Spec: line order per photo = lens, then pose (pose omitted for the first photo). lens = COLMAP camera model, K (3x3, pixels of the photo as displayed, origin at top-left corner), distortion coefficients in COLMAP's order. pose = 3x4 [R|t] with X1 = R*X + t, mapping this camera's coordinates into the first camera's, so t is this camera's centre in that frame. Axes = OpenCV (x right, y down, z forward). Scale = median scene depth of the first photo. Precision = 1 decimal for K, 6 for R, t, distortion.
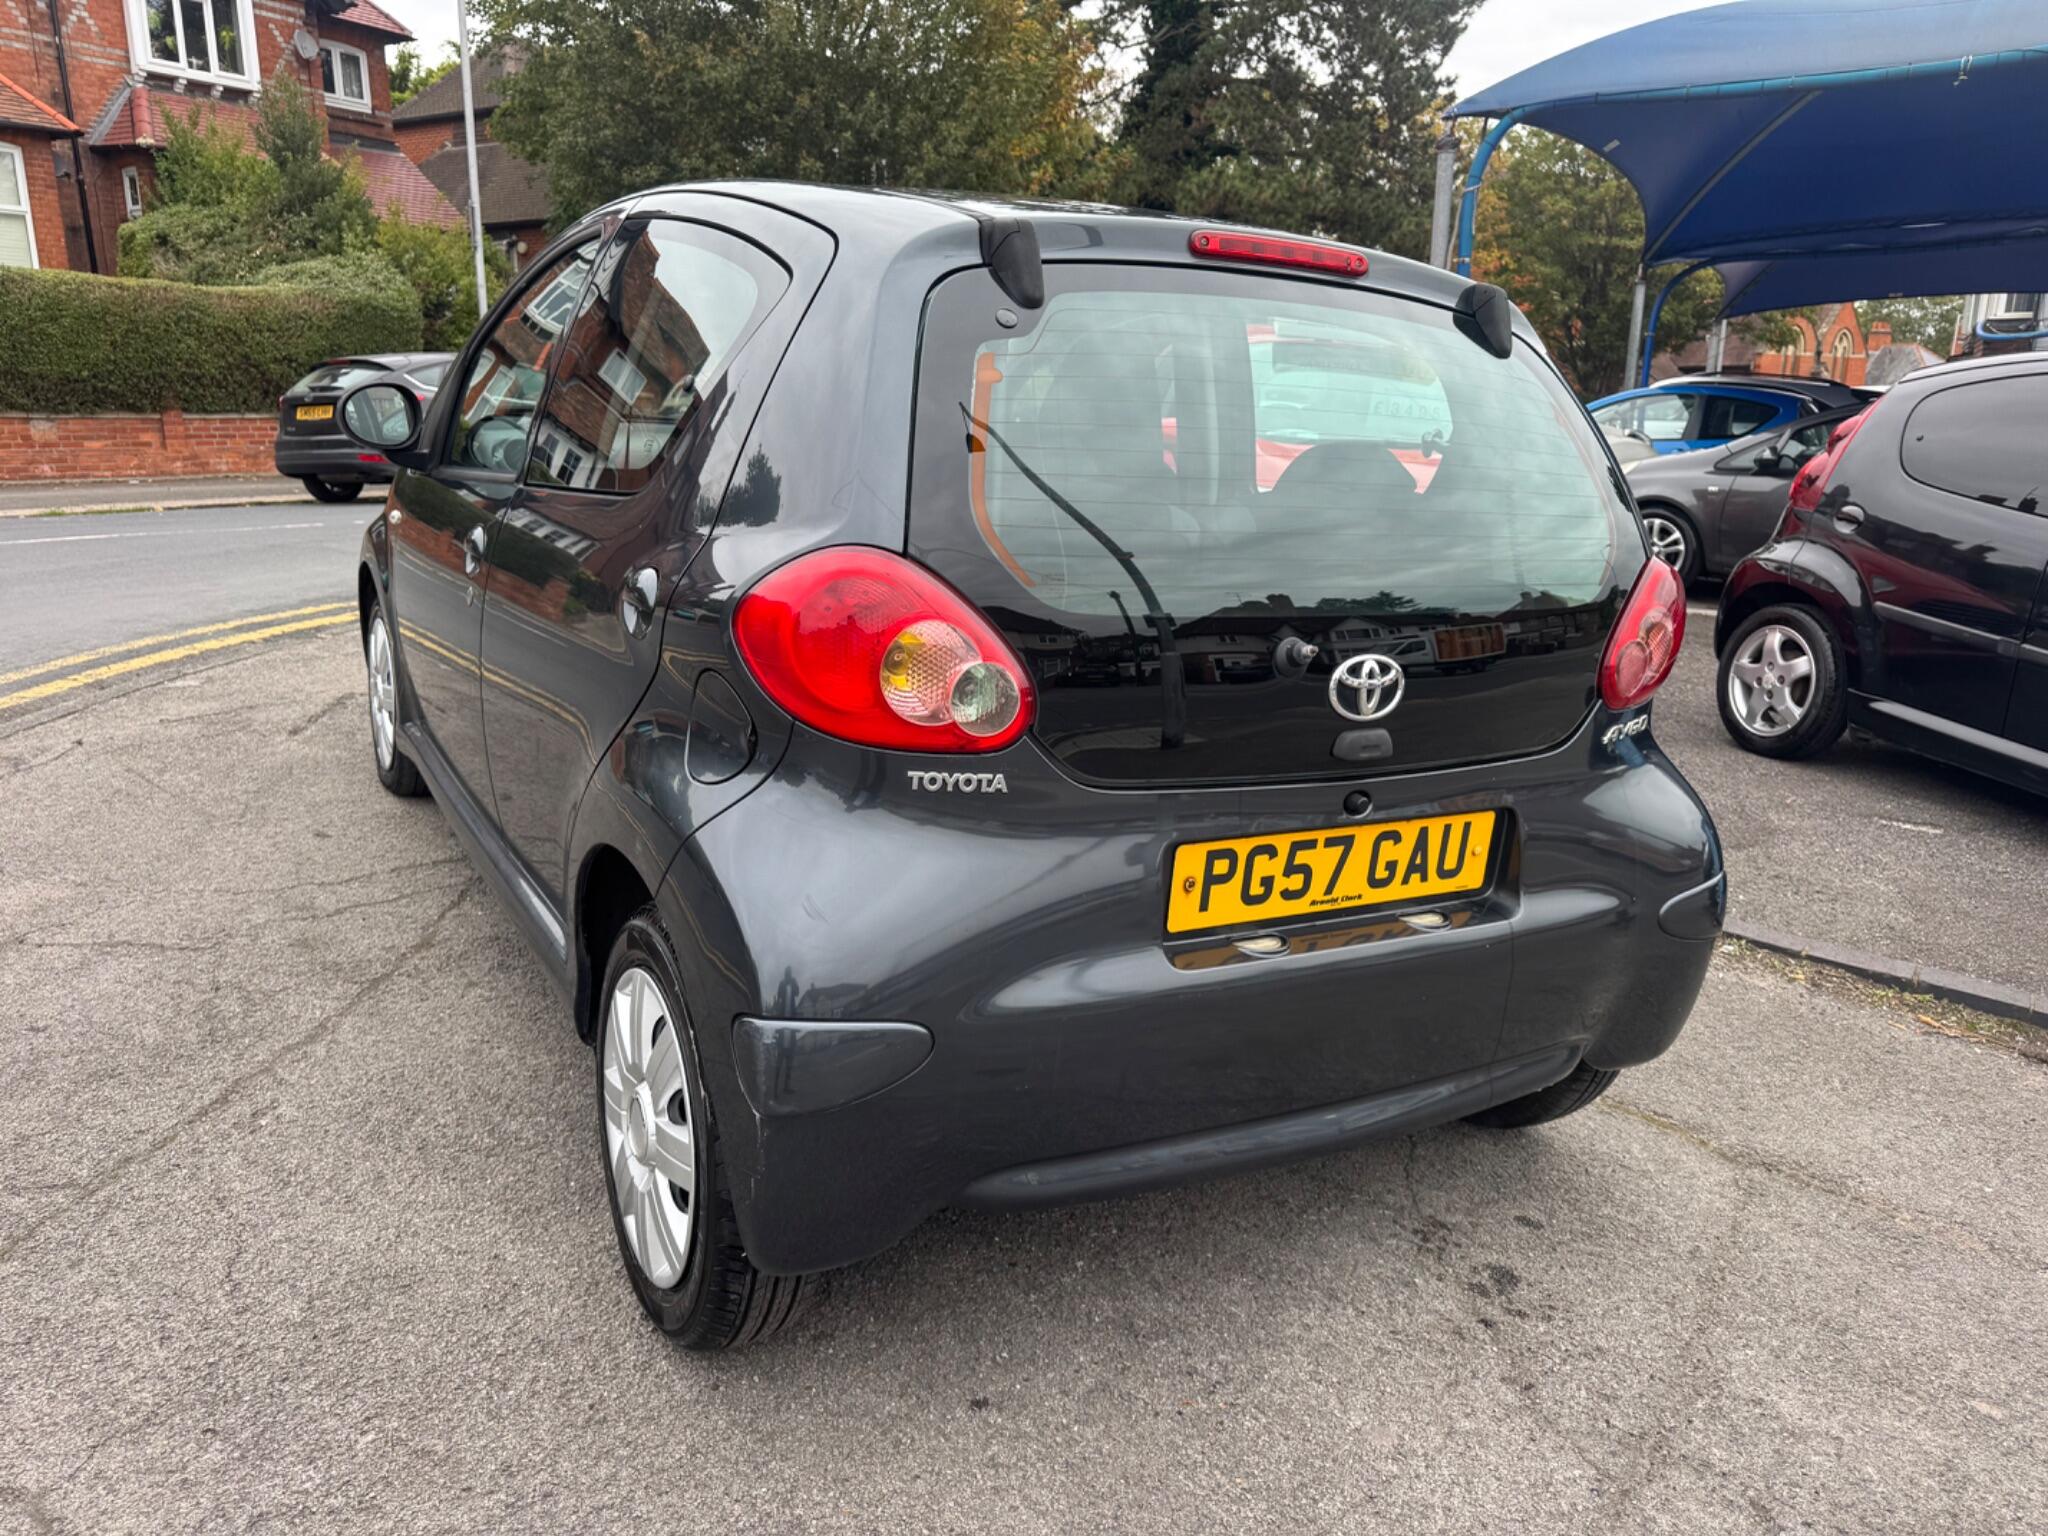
lens RADIAL K [[1456.9, 0, 1011.3], [0, 1456.9, 771.9], [0, 0, 1]] dist [0.010913, -0.014065]
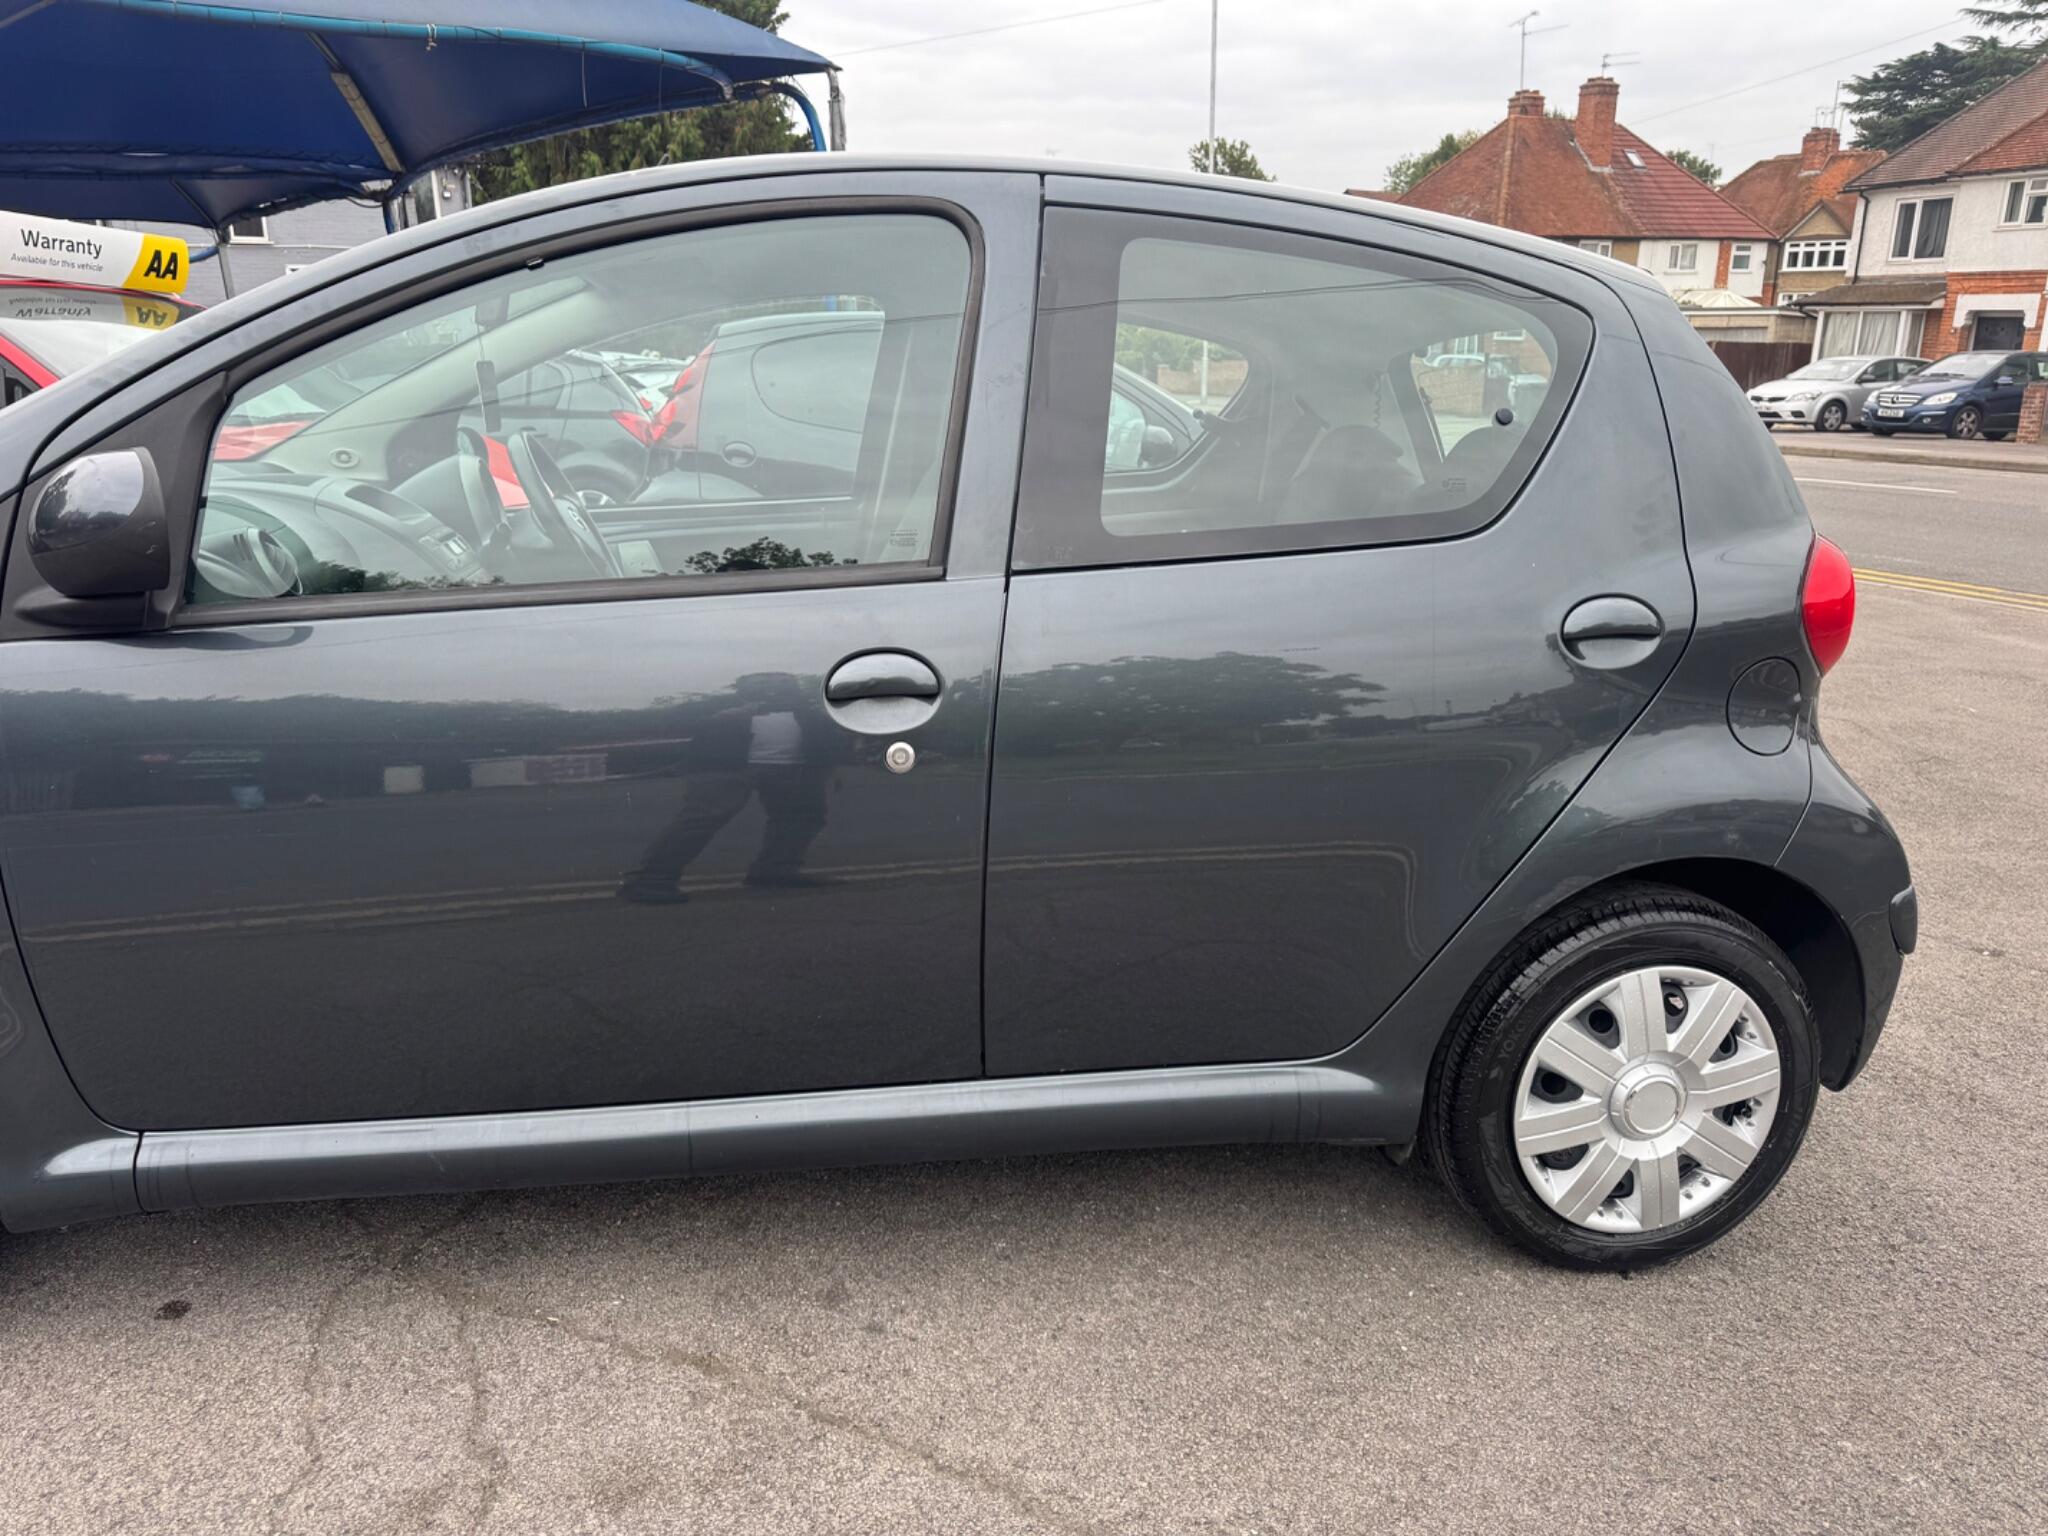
lens RADIAL K [[1456.9, 0, 1009.3], [0, 1456.9, 772.1], [0, 0, 1]] dist [0.010913, -0.014065]
pose [[0.344817, -0.289806, 0.892812, -0.161541], [0.242131, 0.946419, 0.213692, -0.041534], [-0.906903, 0.142493, 0.396513, 0.118747]]
